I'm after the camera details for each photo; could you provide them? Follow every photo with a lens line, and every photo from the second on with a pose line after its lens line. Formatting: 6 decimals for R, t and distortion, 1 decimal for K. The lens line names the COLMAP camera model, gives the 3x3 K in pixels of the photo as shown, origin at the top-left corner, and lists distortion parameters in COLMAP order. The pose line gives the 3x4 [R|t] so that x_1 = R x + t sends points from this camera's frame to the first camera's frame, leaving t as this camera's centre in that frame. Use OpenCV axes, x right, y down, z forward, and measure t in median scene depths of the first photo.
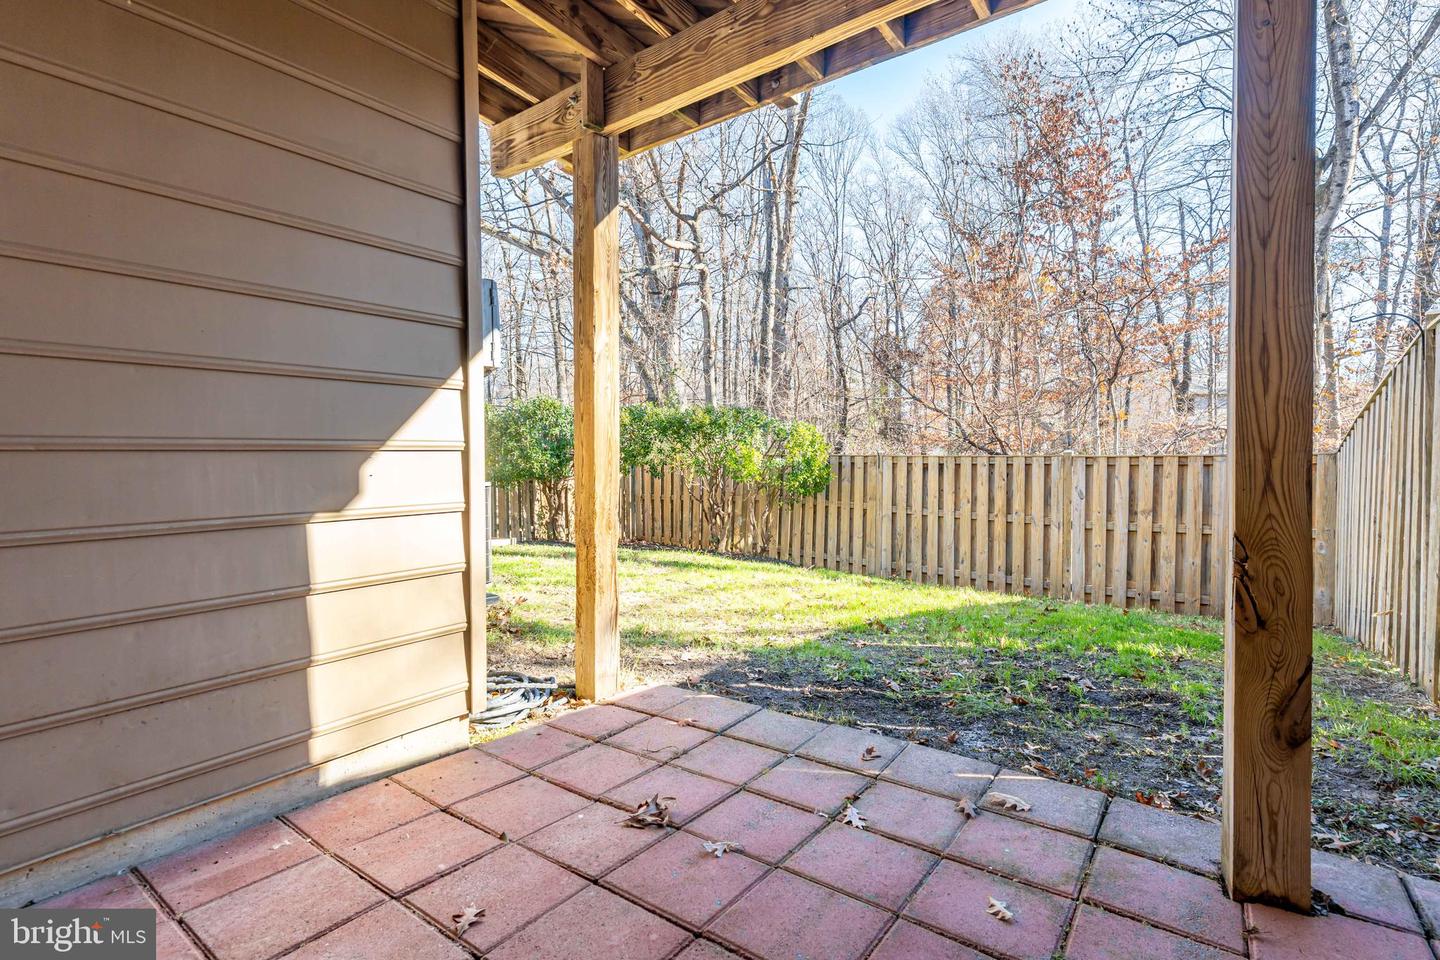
lens RADIAL K [[692.7, 0, 721.1], [0, 692.7, 478.0], [0, 0, 1]] dist [0.002822, -0.001459]
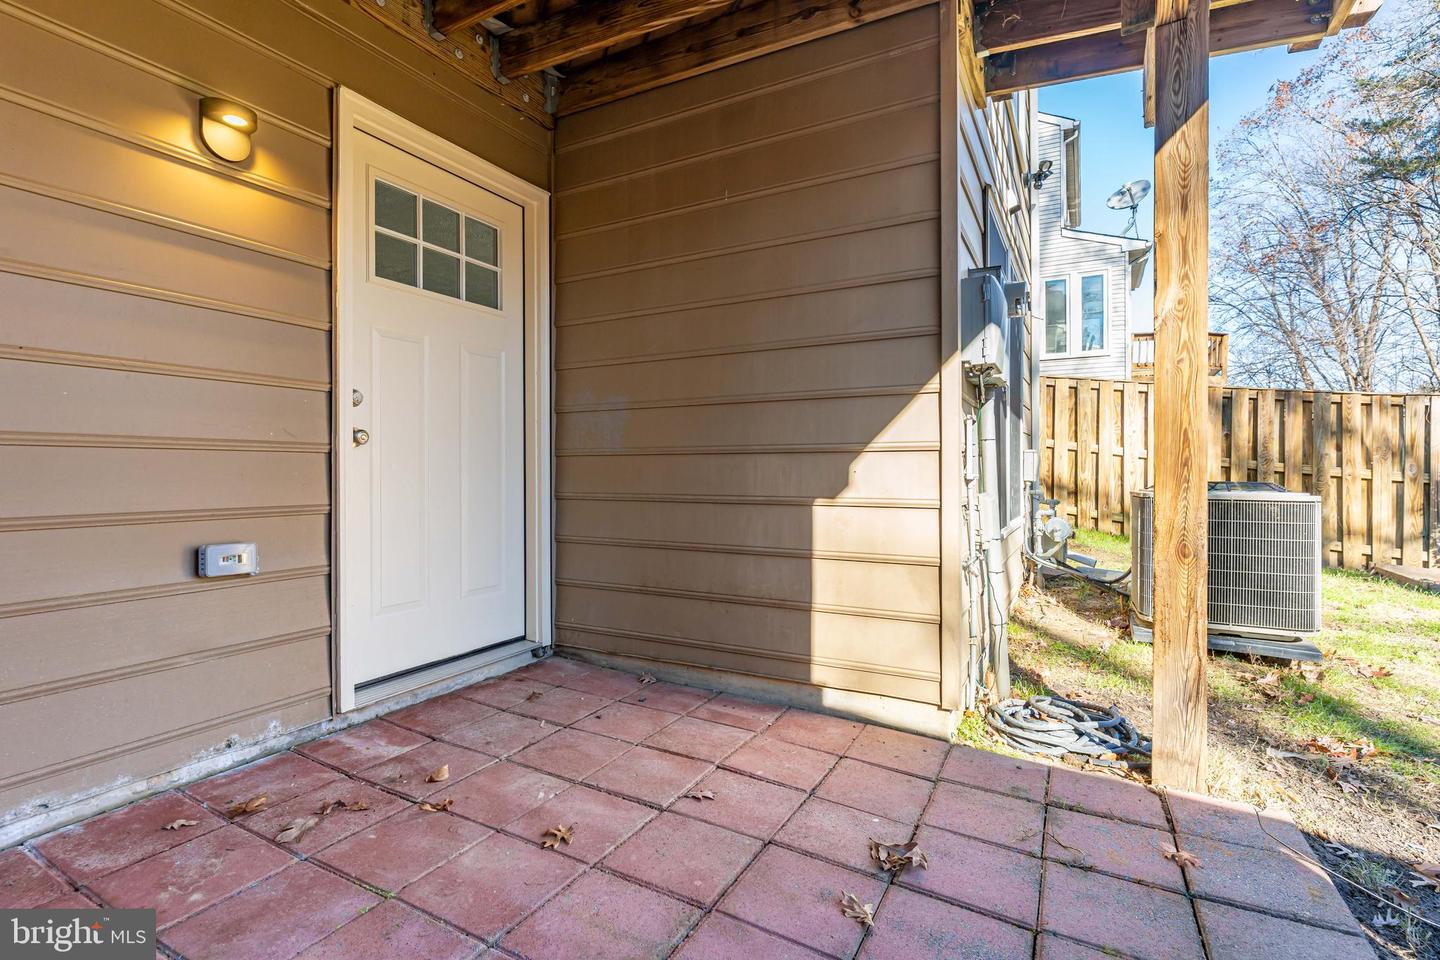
lens RADIAL K [[692.7, 0, 720.0], [0, 692.7, 474.8], [0, 0, 1]] dist [0.002822, -0.001459]
pose [[0.125371, 0.016983, -0.991965, 0.656690], [-0.033680, 0.999350, 0.012853, -0.006104], [0.991538, 0.031798, 0.125861, 0.572355]]
